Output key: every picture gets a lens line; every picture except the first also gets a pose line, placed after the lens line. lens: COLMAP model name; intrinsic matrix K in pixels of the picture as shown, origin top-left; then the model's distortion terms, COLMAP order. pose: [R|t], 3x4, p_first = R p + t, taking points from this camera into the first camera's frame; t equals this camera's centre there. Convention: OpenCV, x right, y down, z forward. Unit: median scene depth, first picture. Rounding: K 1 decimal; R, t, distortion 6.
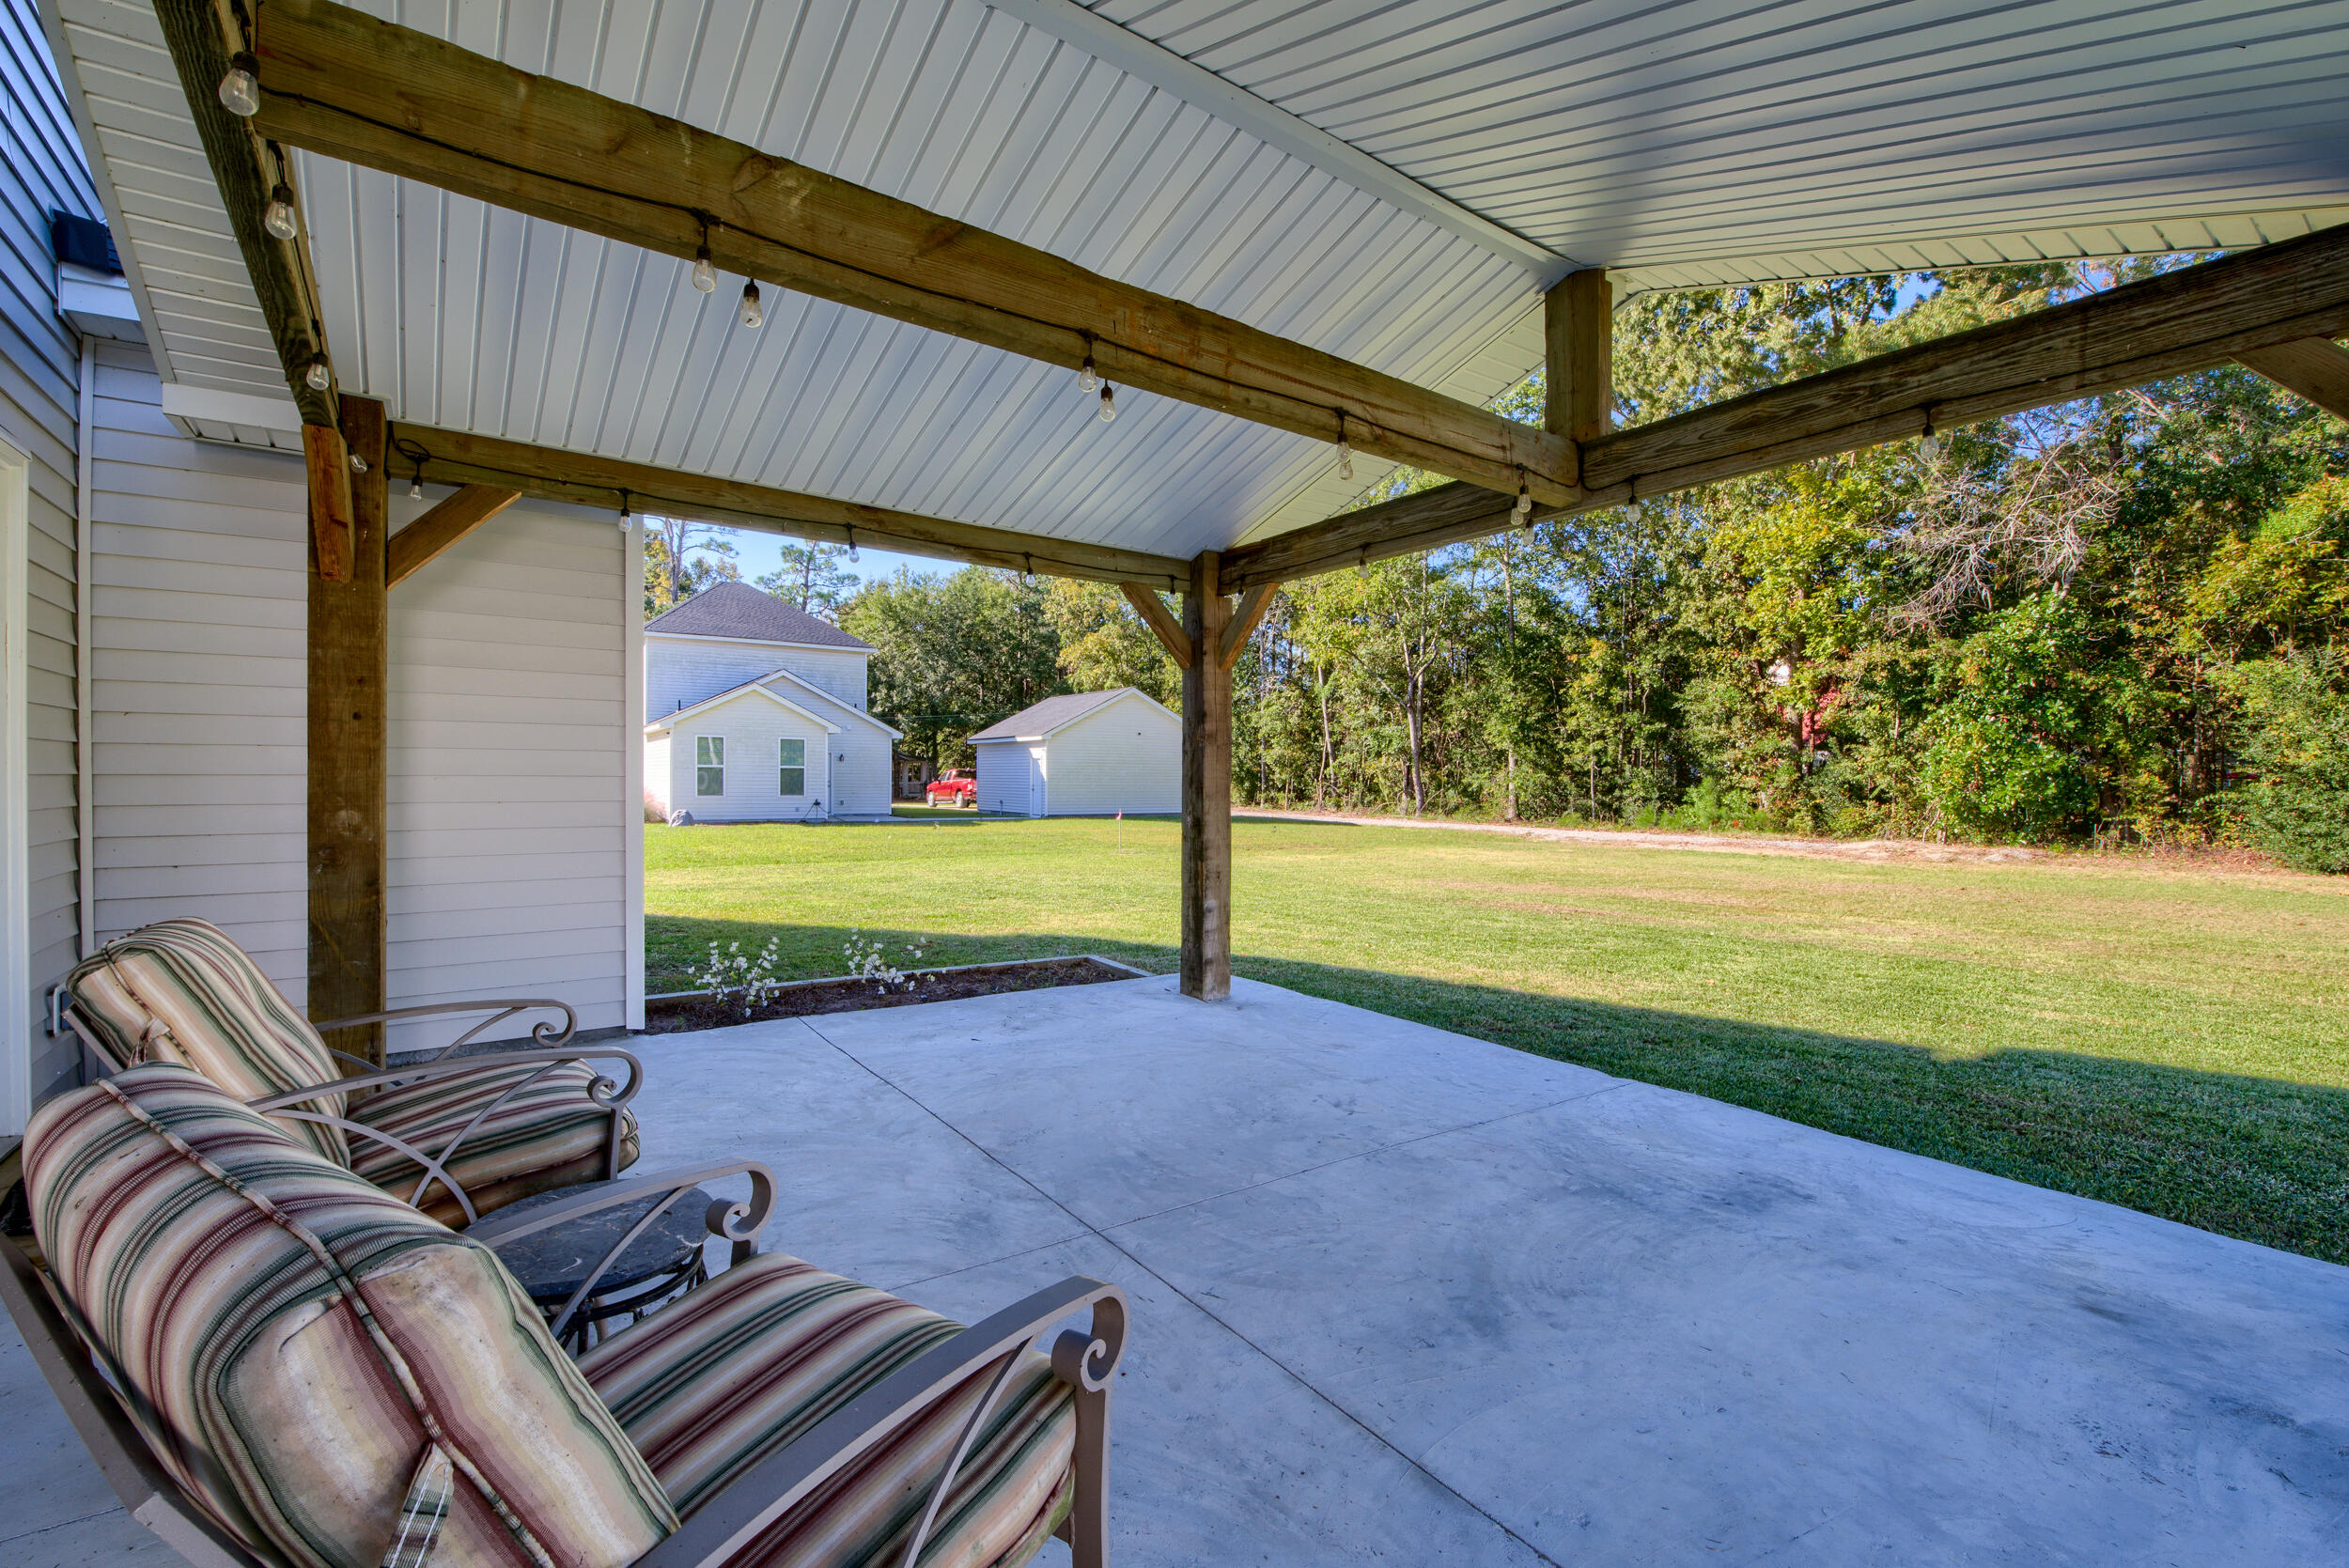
lens RADIAL K [[1038.2, 0, 1166.9], [0, 1038.2, 779.4], [0, 0, 1]] dist [-0.000463, -0.007800]
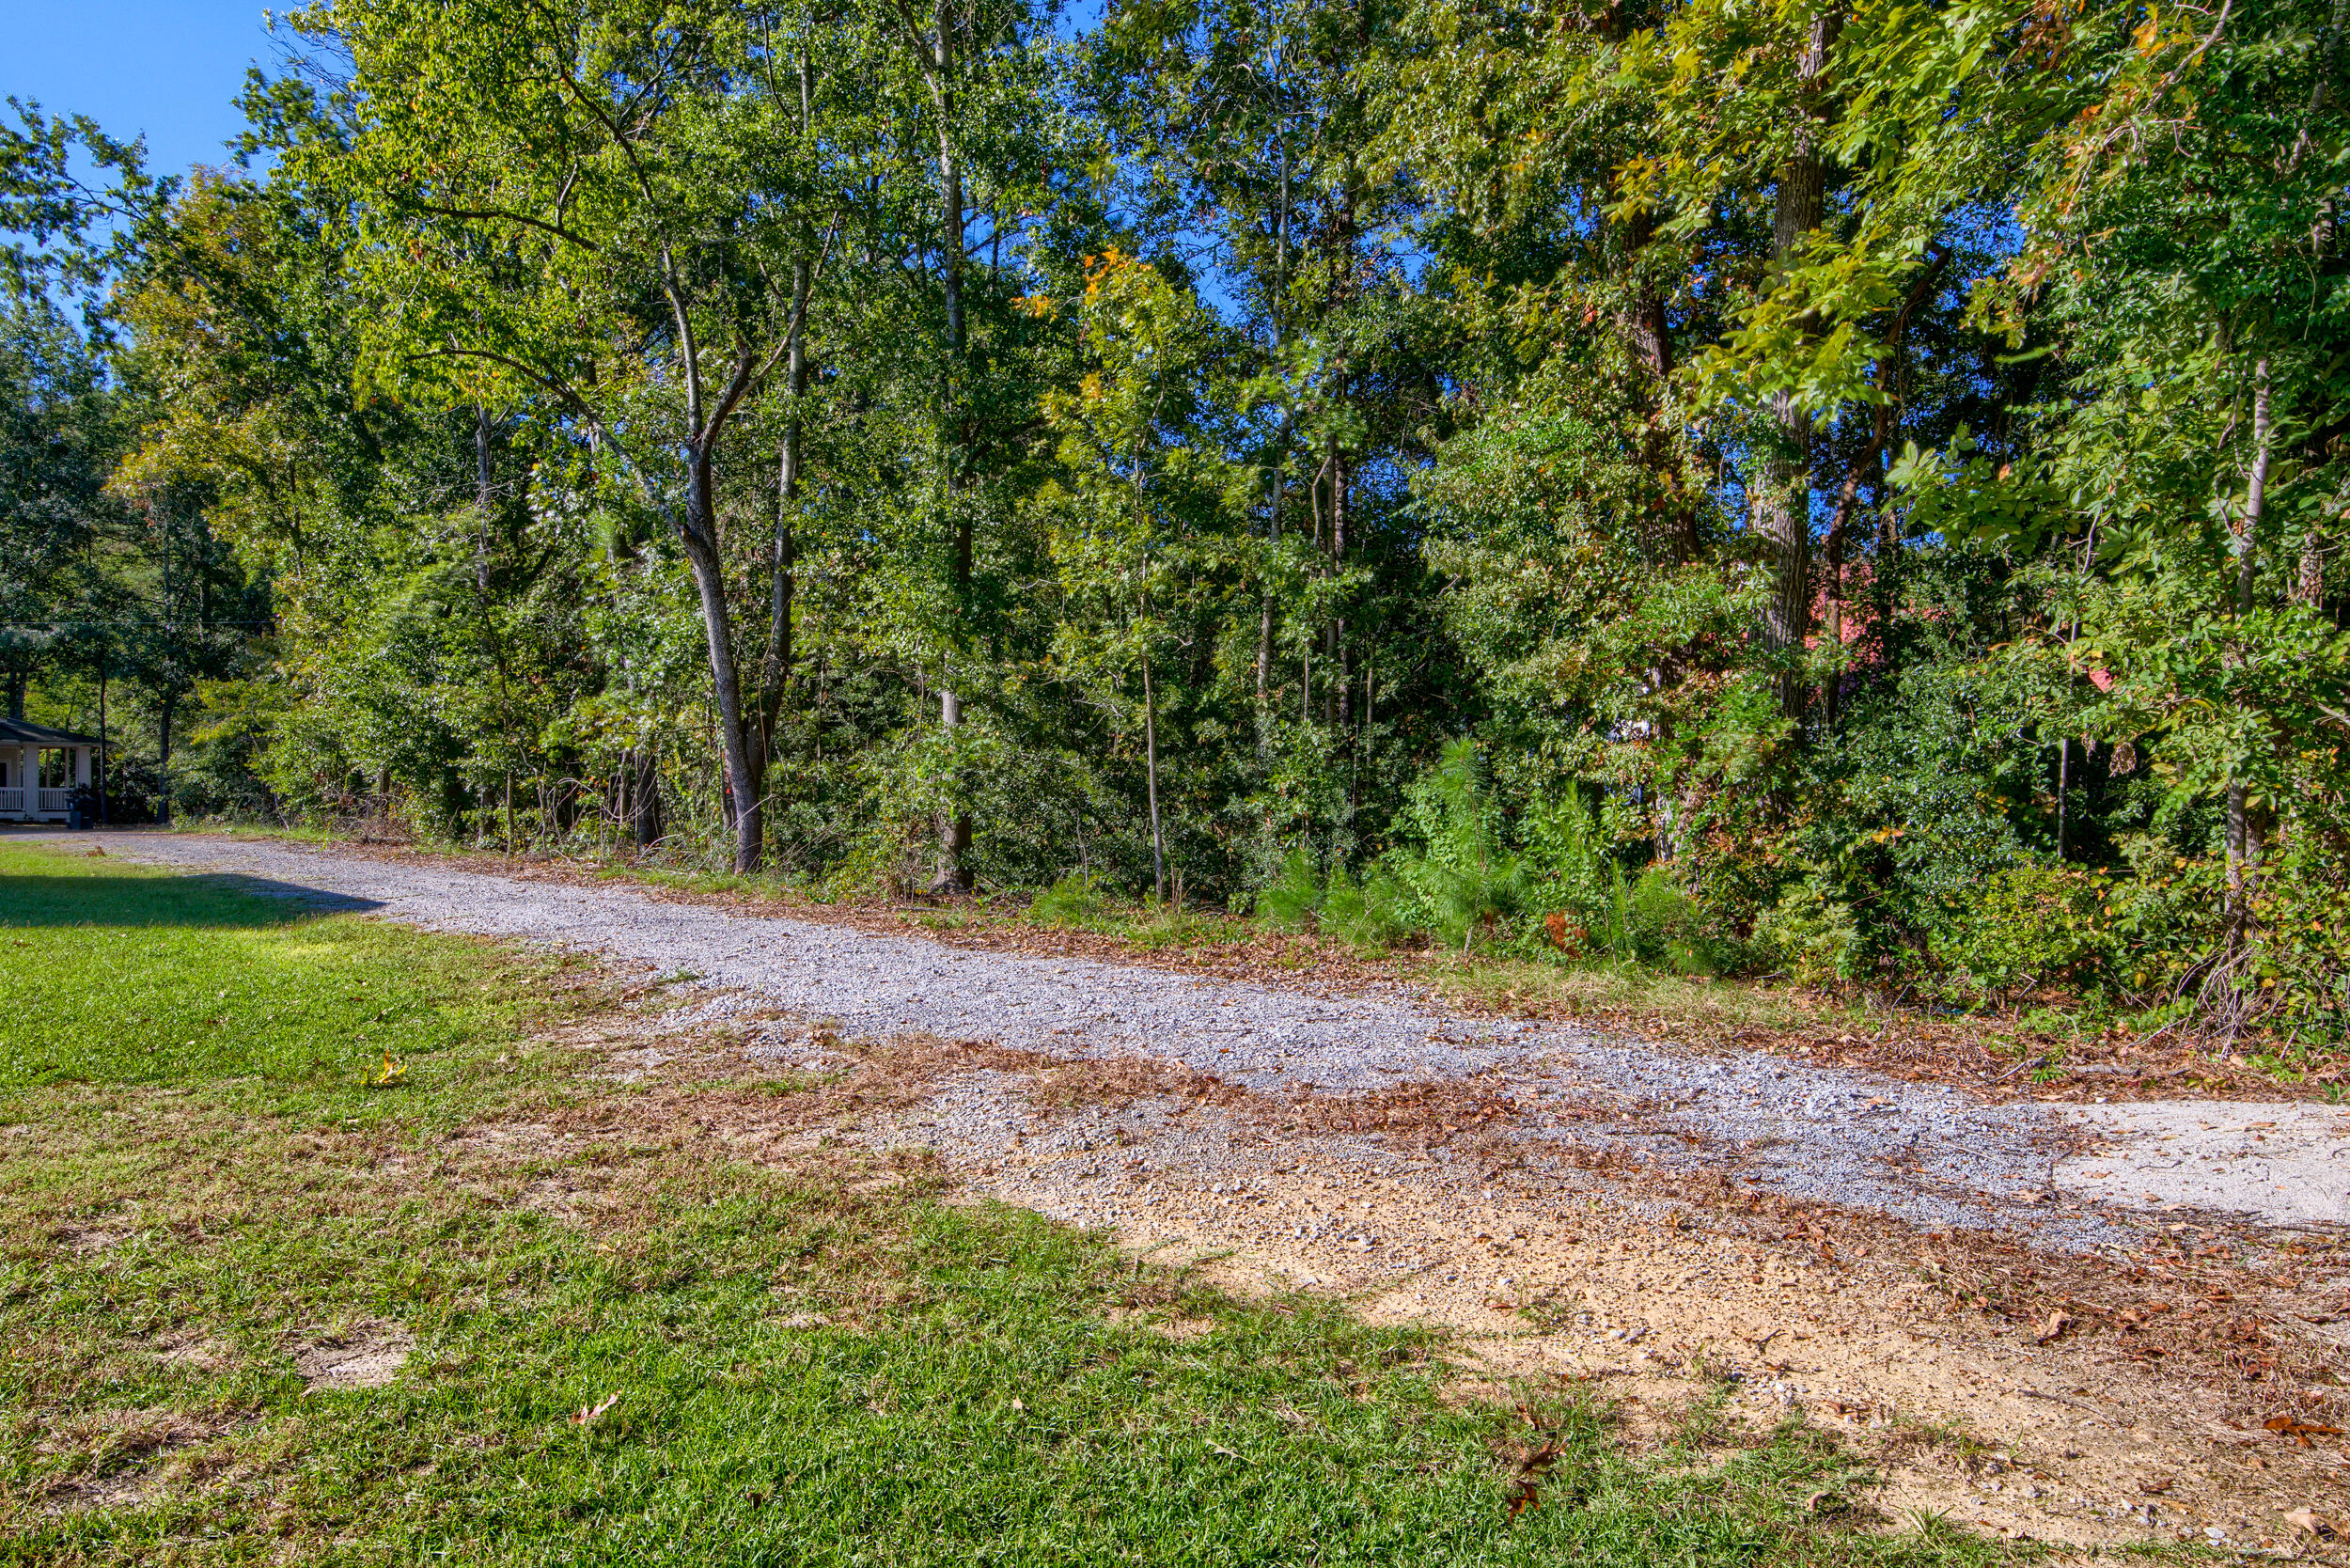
lens RADIAL K [[1993.9, 0, 1143.5], [0, 1993.9, 782.8], [0, 0, 1]] dist [0.069444, 0.010734]
pose [[0.969187, 0.006985, 0.246227, 0.326925], [-0.006352, 0.999974, -0.003365, 0.010578], [-0.246244, 0.001697, 0.969206, 0.550857]]
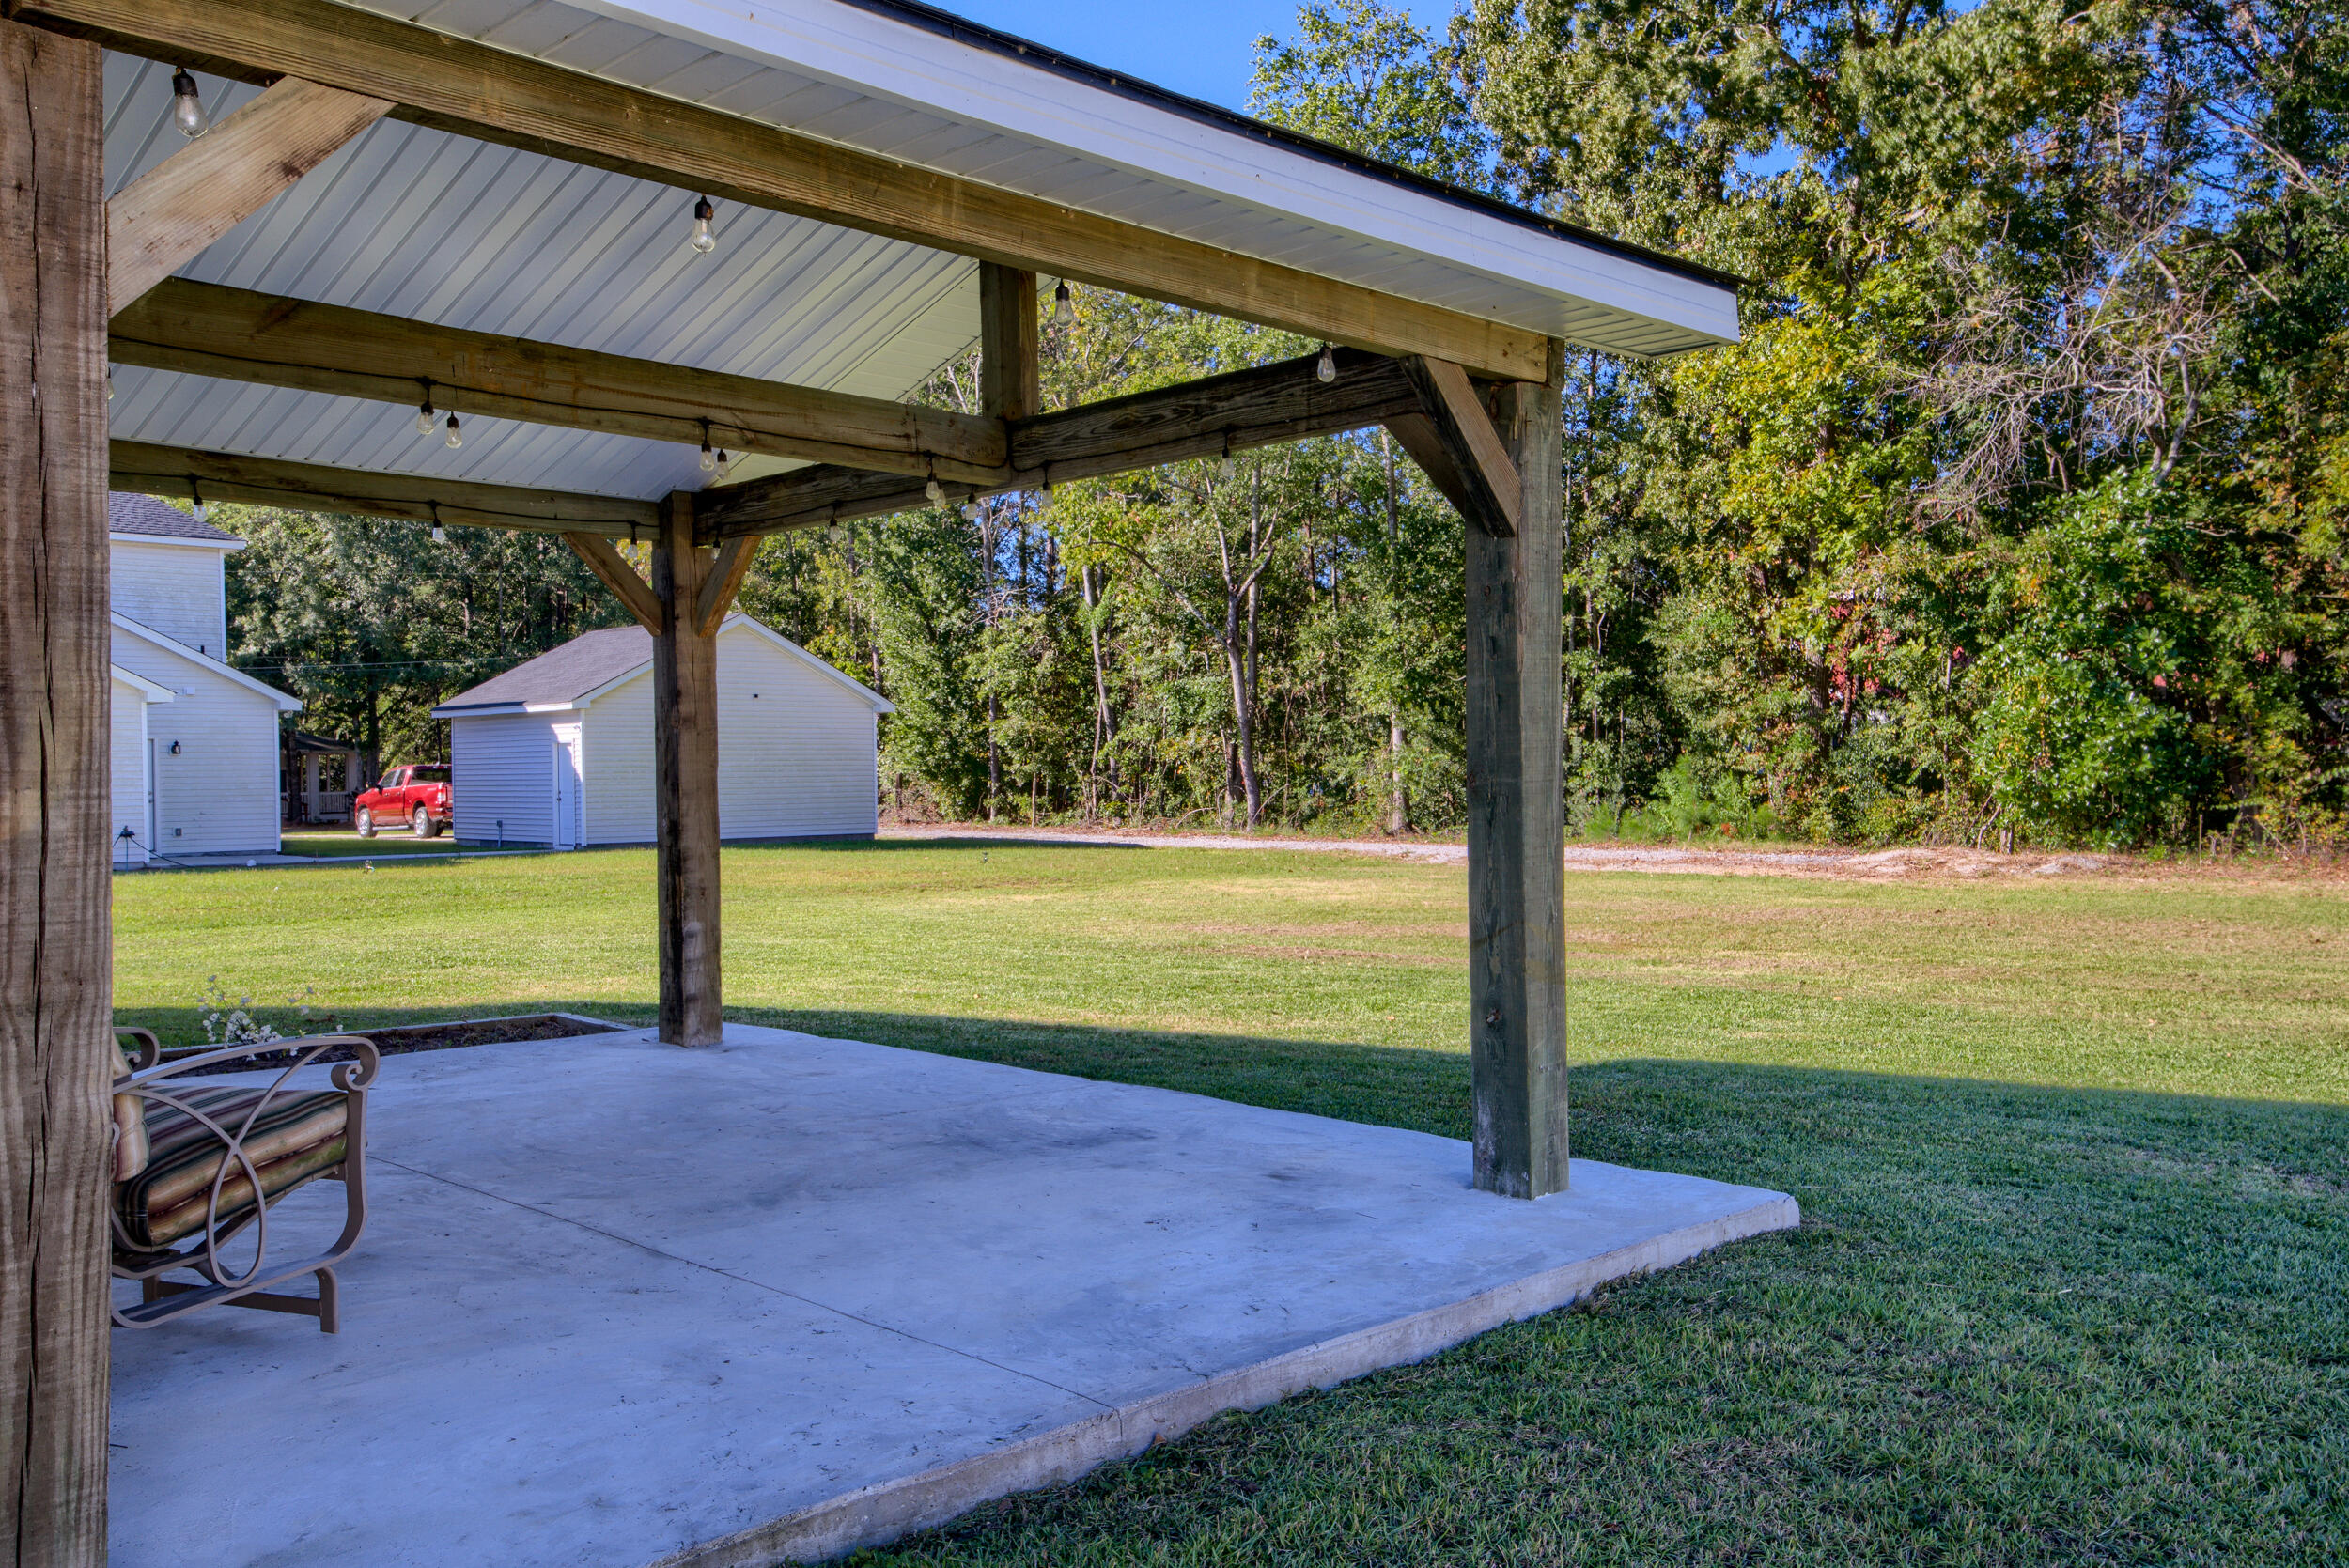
lens RADIAL K [[1891.9, 0, 1174.5], [0, 1891.9, 784.0], [0, 0, 1]] dist [0.053001, 0.006500]
pose [[0.984268, -0.021011, 0.175427, 0.019576], [0.020000, 0.999772, 0.007533, 0.000611], [-0.175545, -0.003906, 0.984464, -0.066574]]
